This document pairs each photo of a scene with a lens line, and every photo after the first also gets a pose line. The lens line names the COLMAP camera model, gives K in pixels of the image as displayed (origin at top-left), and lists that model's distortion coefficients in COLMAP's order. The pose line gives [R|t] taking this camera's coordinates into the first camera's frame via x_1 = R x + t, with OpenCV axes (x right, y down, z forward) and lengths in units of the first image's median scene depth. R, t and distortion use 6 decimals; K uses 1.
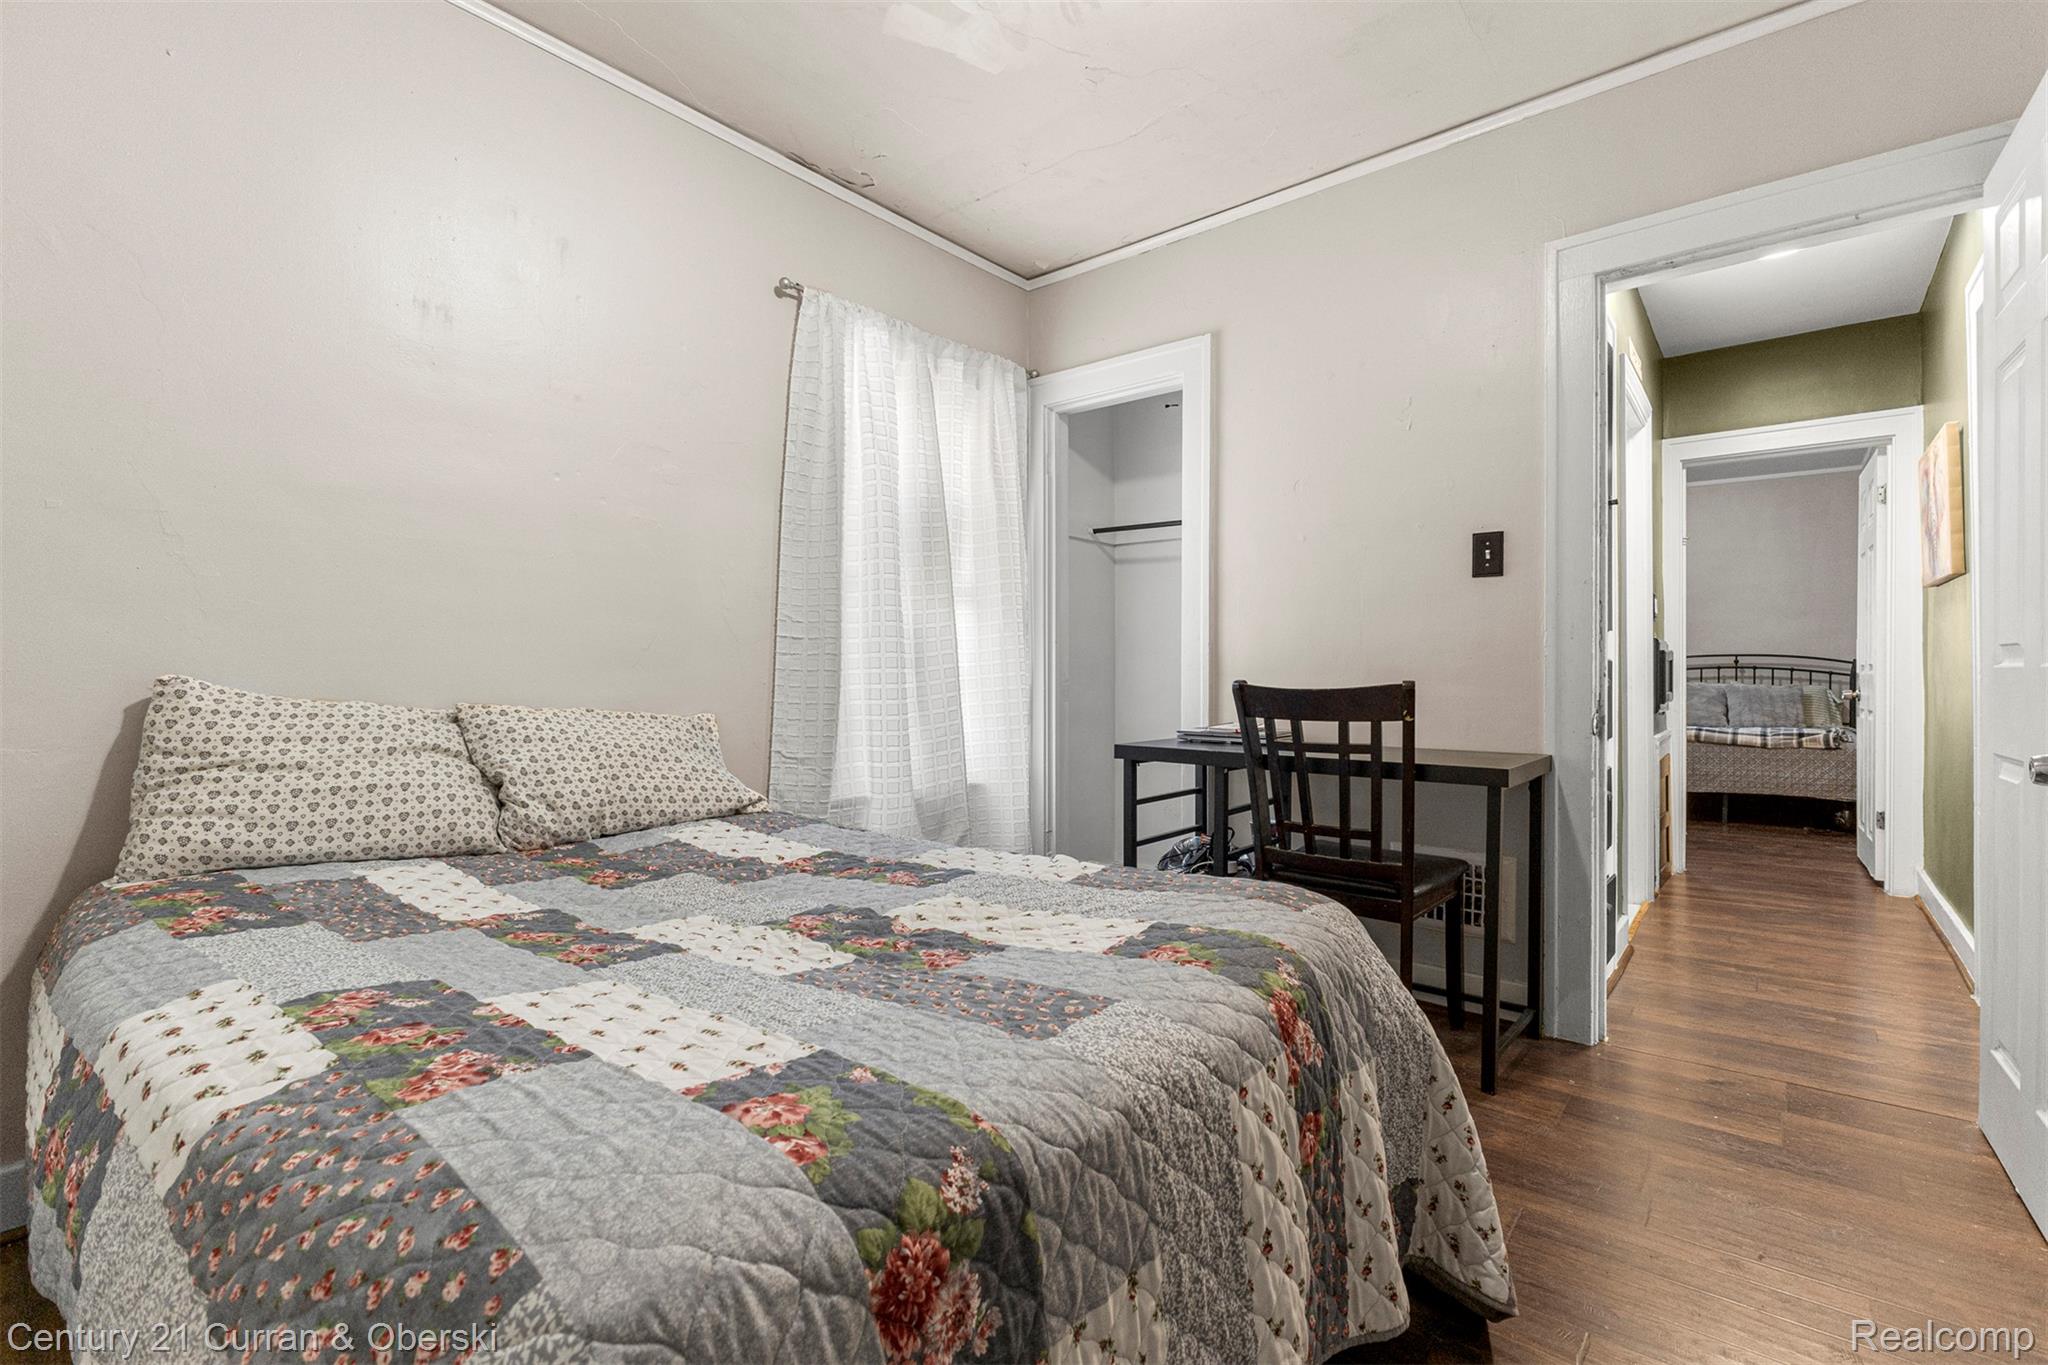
lens RADIAL K [[927.8, 0, 1024.0], [0, 927.8, 682.5], [0, 0, 1]] dist [0.000244, -0.000031]
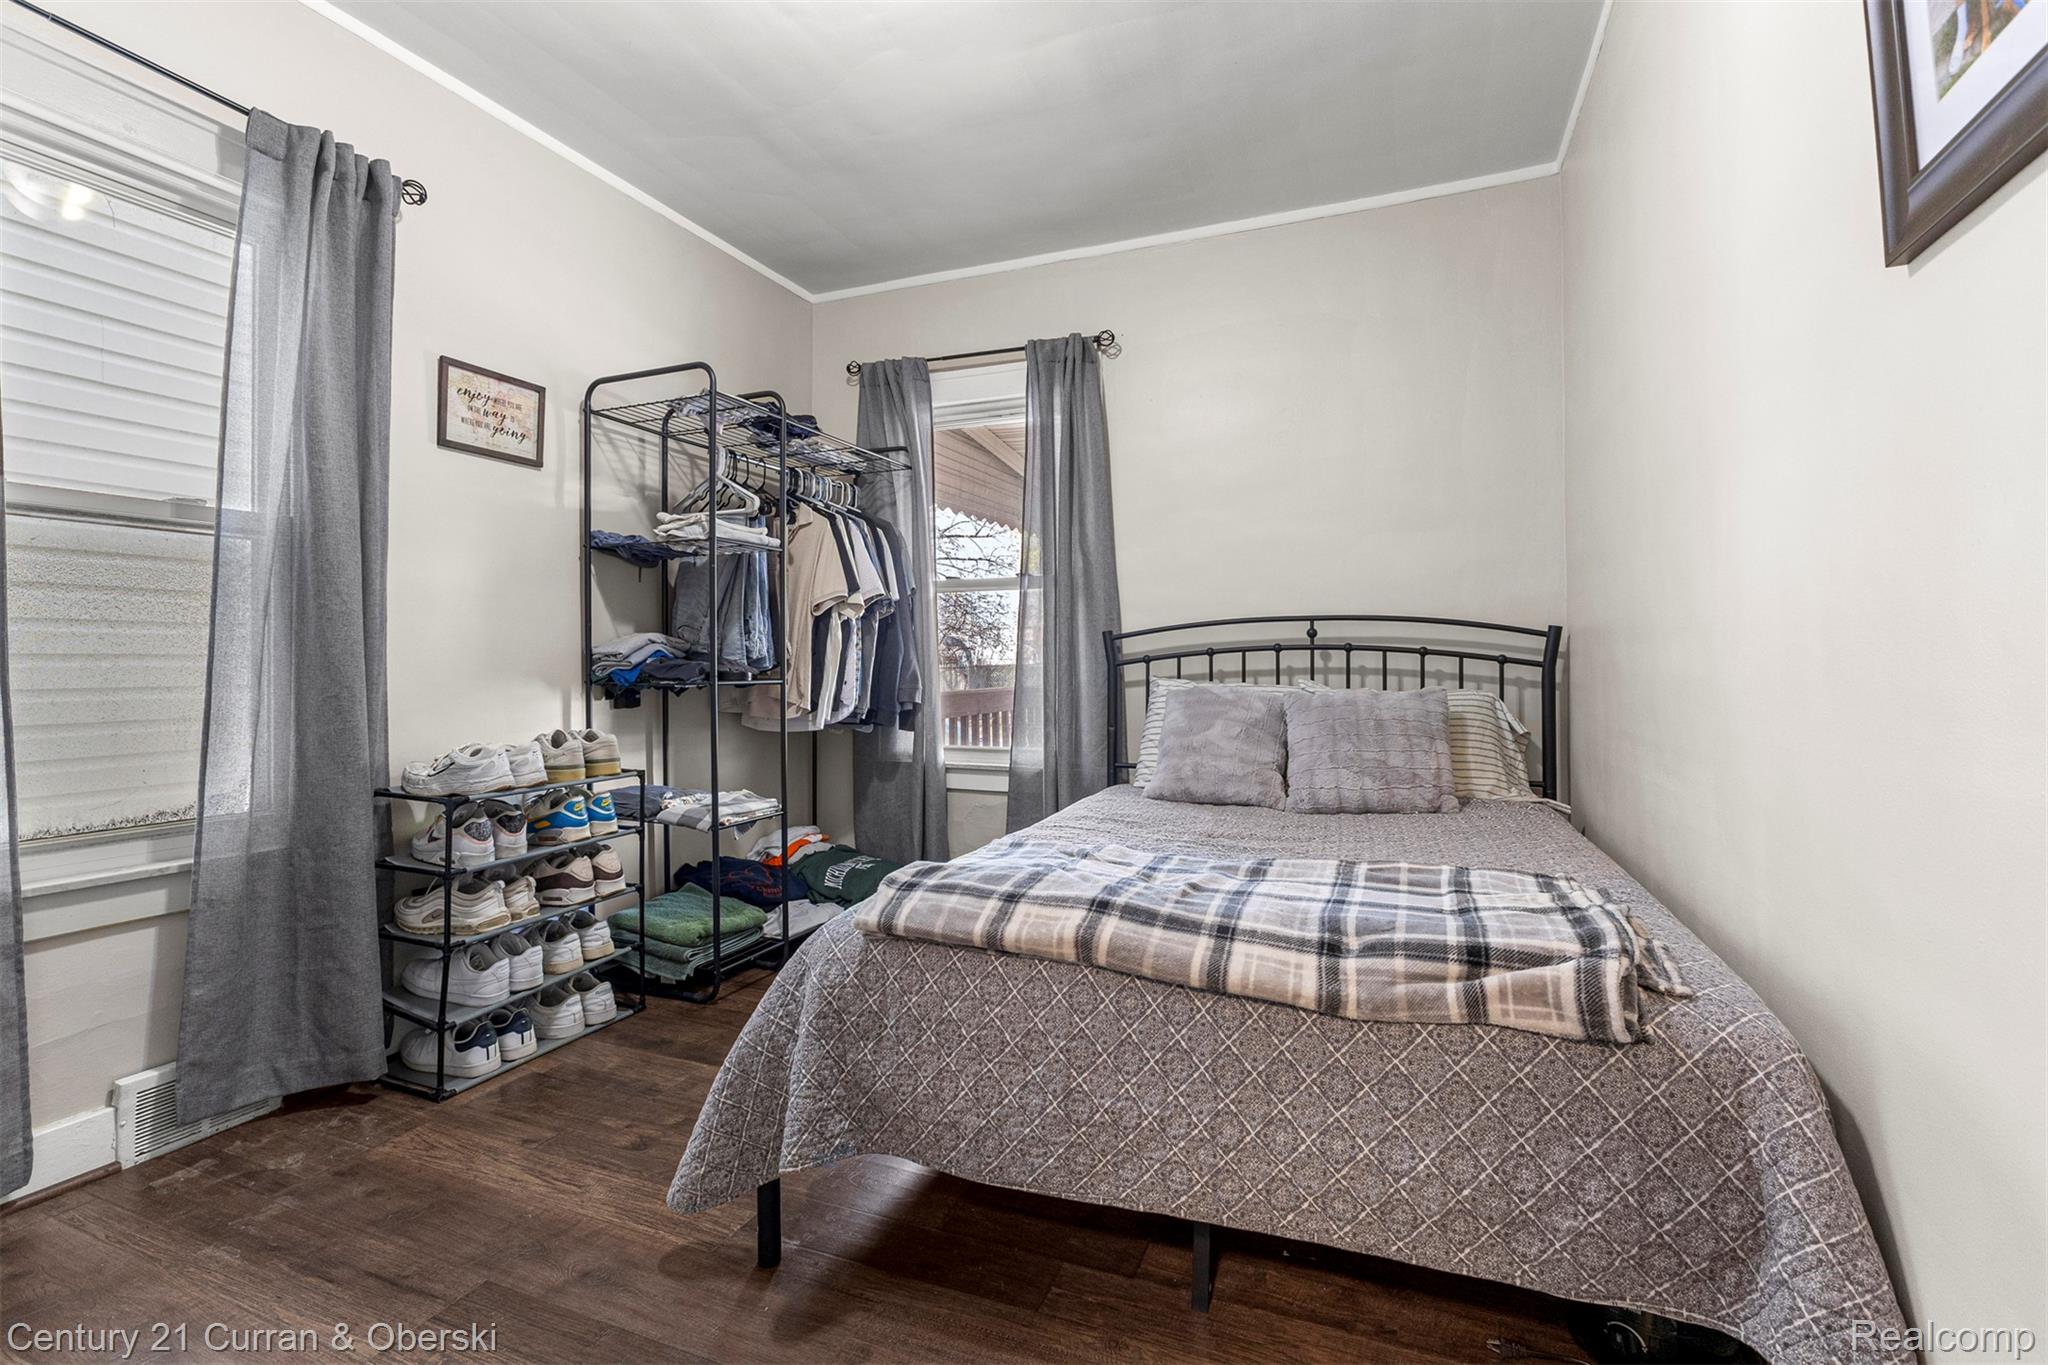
lens RADIAL K [[927.8, 0, 1024.0], [0, 927.8, 682.5], [0, 0, 1]] dist [0.000244, -0.000031]
pose [[0.956725, -0.010374, 0.290809, 0.546937], [0.007810, 0.999920, 0.009976, -0.005868], [-0.290889, -0.007273, 0.956729, 0.668302]]
